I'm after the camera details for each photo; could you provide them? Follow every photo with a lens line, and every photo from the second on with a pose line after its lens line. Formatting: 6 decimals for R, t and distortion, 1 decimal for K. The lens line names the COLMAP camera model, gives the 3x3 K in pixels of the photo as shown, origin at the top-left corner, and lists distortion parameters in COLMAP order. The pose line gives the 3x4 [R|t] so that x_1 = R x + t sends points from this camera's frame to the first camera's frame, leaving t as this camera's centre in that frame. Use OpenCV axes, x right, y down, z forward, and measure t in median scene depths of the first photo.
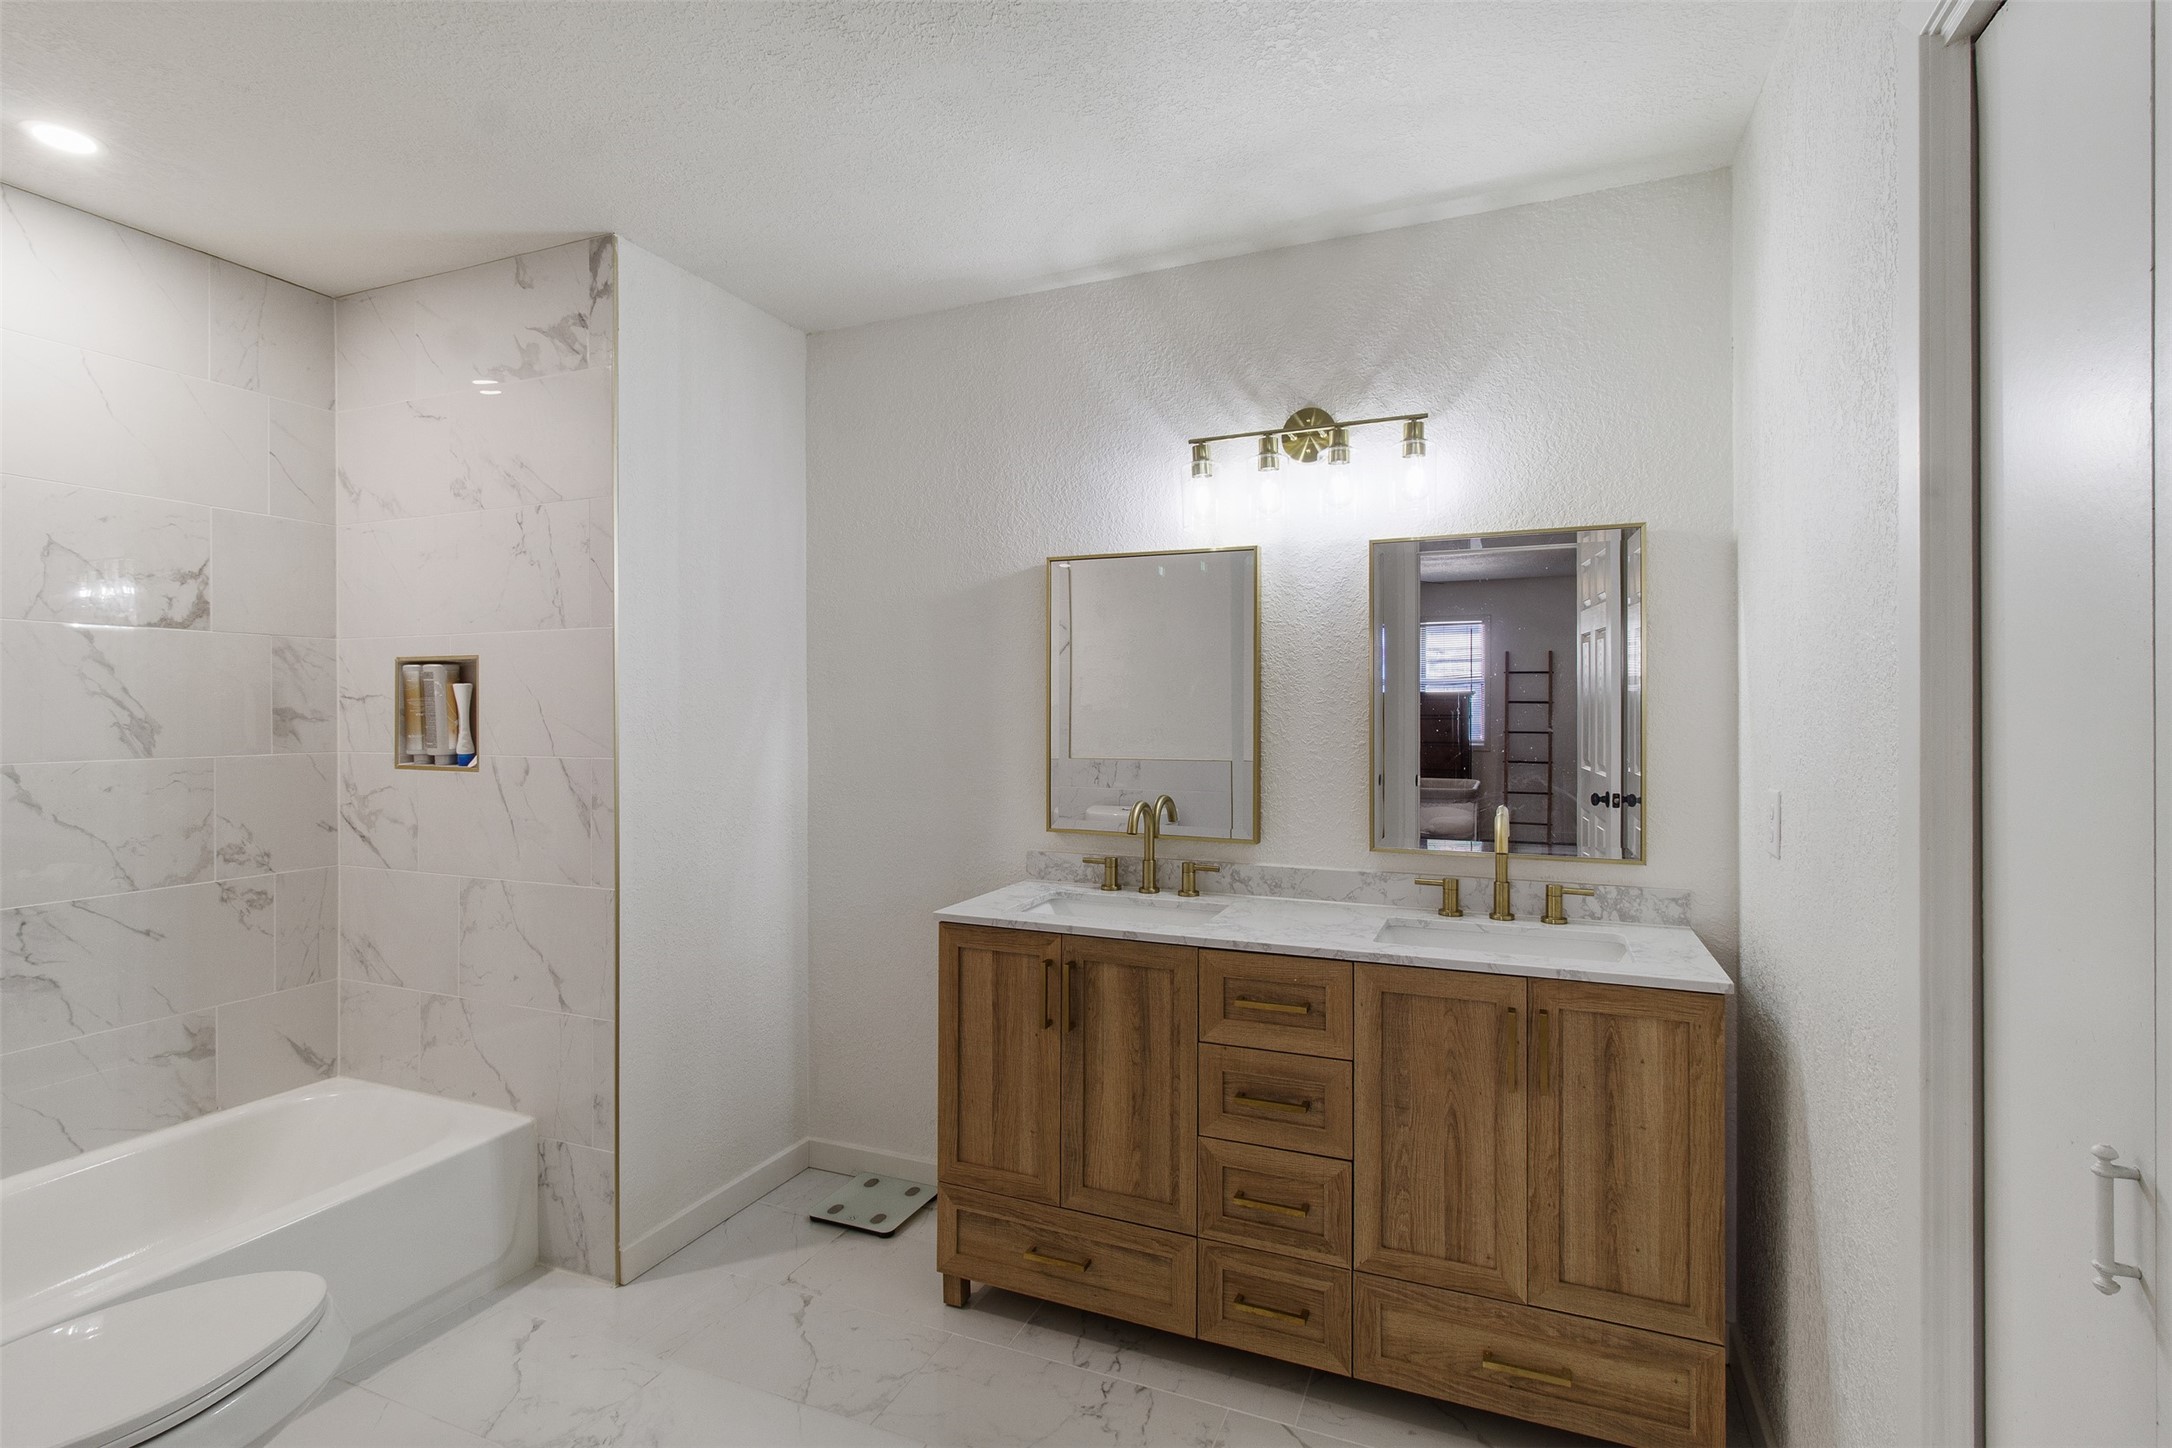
lens RADIAL K [[999.5, 0, 1086.8], [0, 999.5, 698.1], [0, 0, 1]] dist [0.000009, -0.000147]
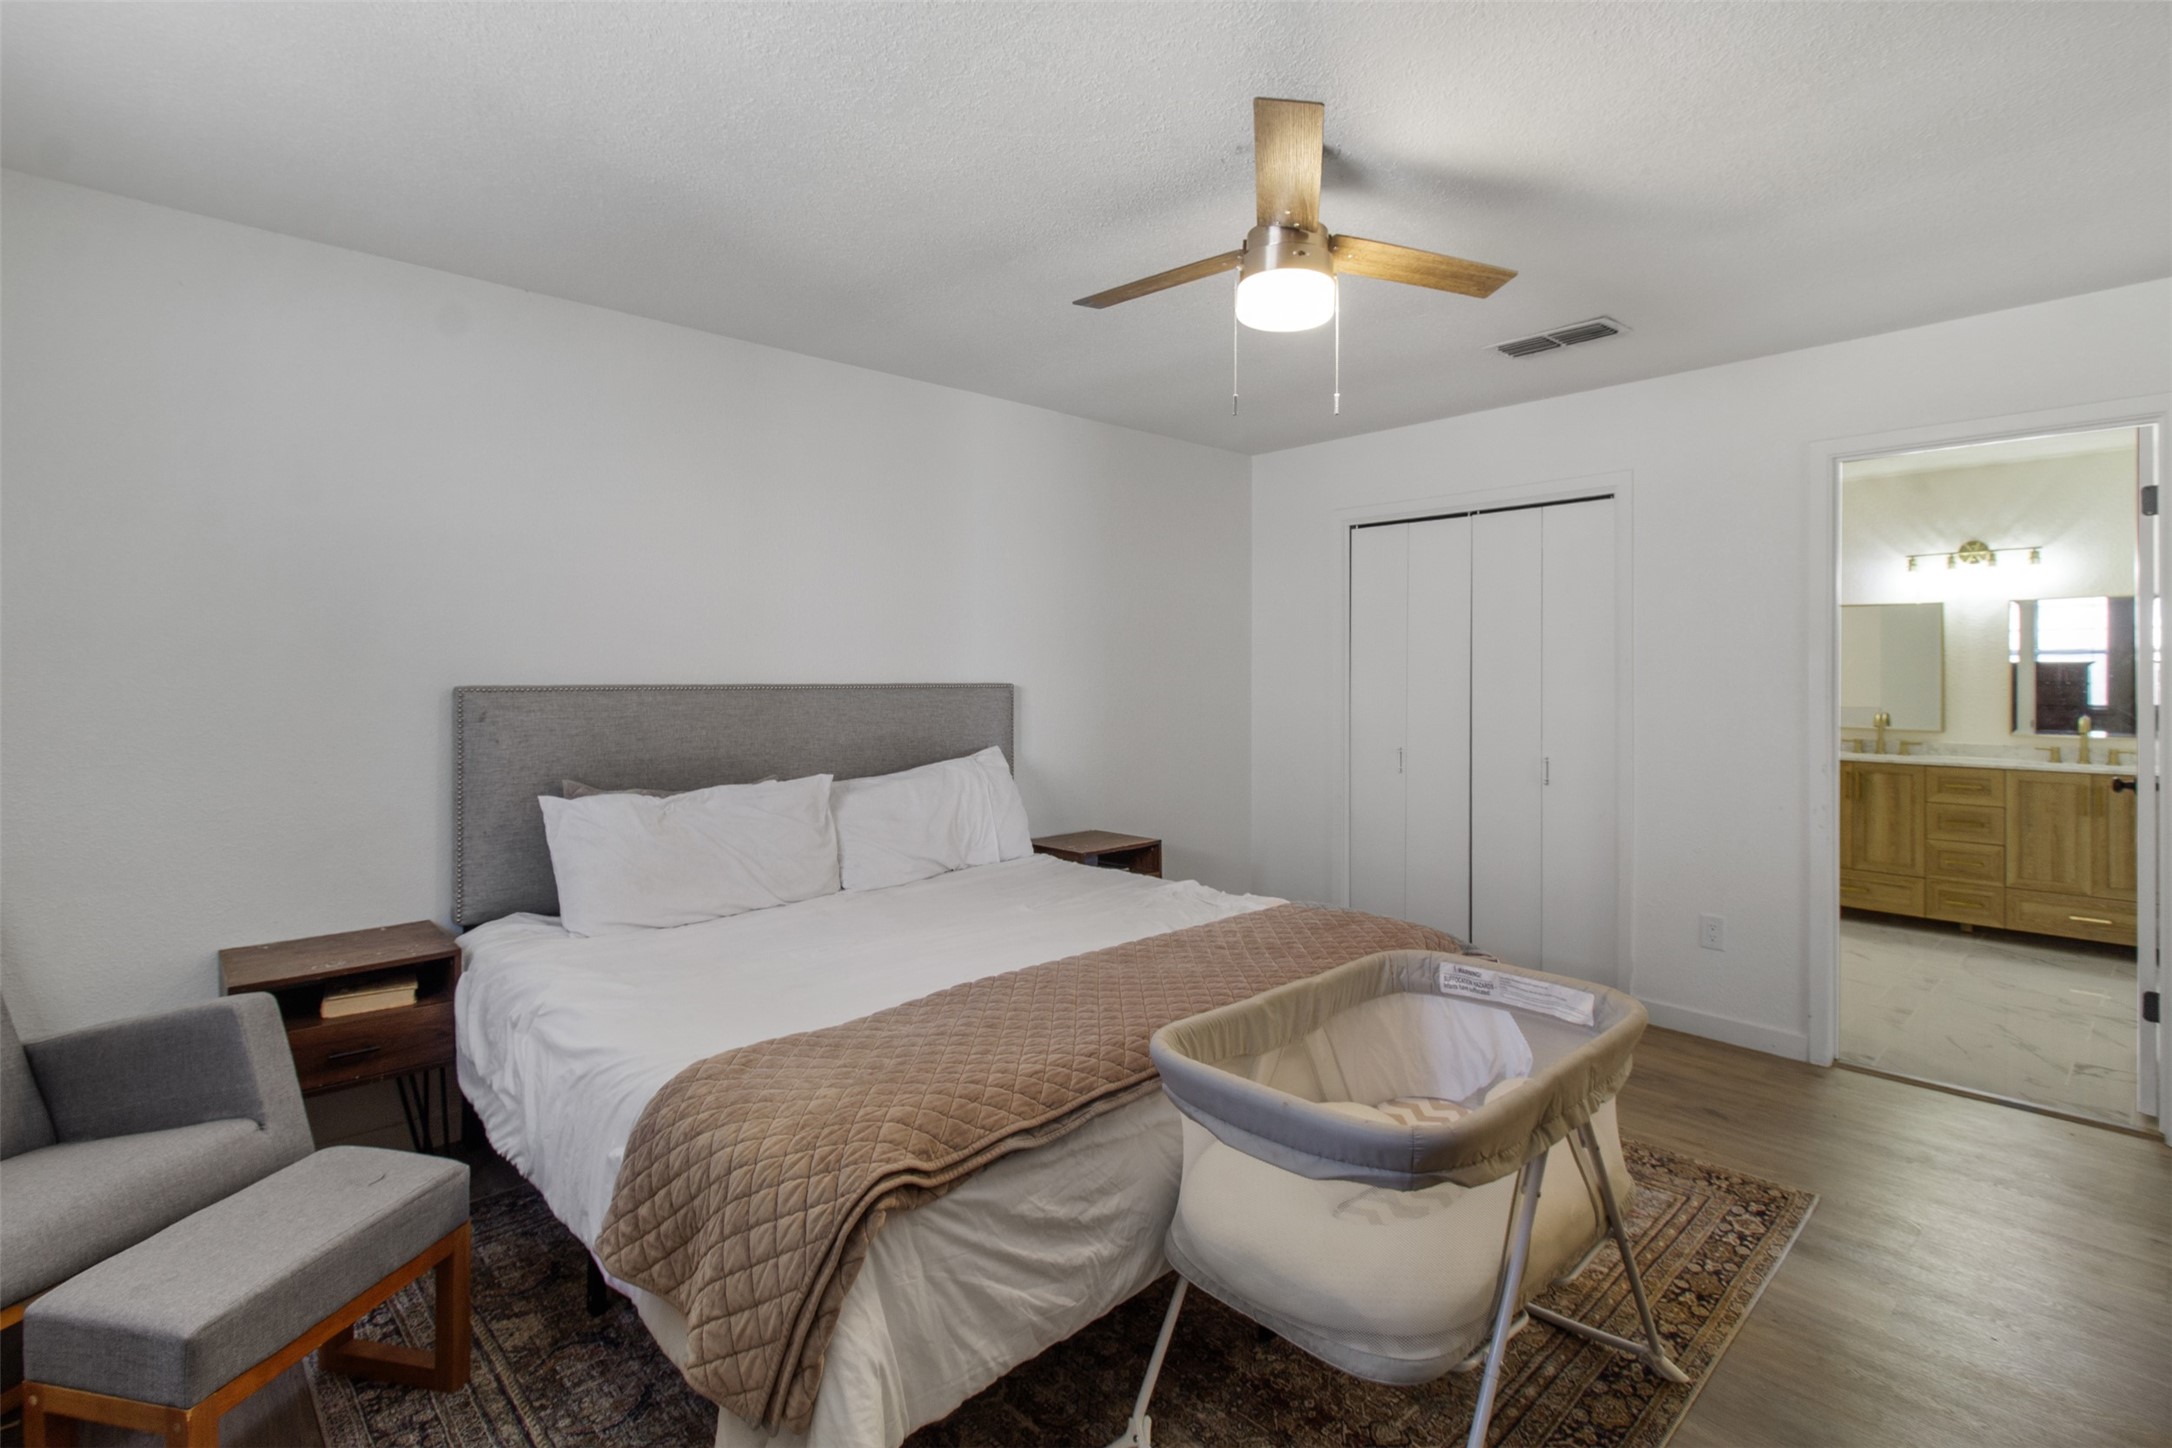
lens RADIAL K [[1006.8, 0, 1079.5], [0, 1006.8, 664.4], [0, 0, 1]] dist [0.001906, -0.000016]
pose [[0.908270, 0.000327, -0.418383, -0.492189], [-0.000418, 1.000000, -0.000126, -0.006138], [0.418383, 0.000289, 0.908271, -1.430123]]
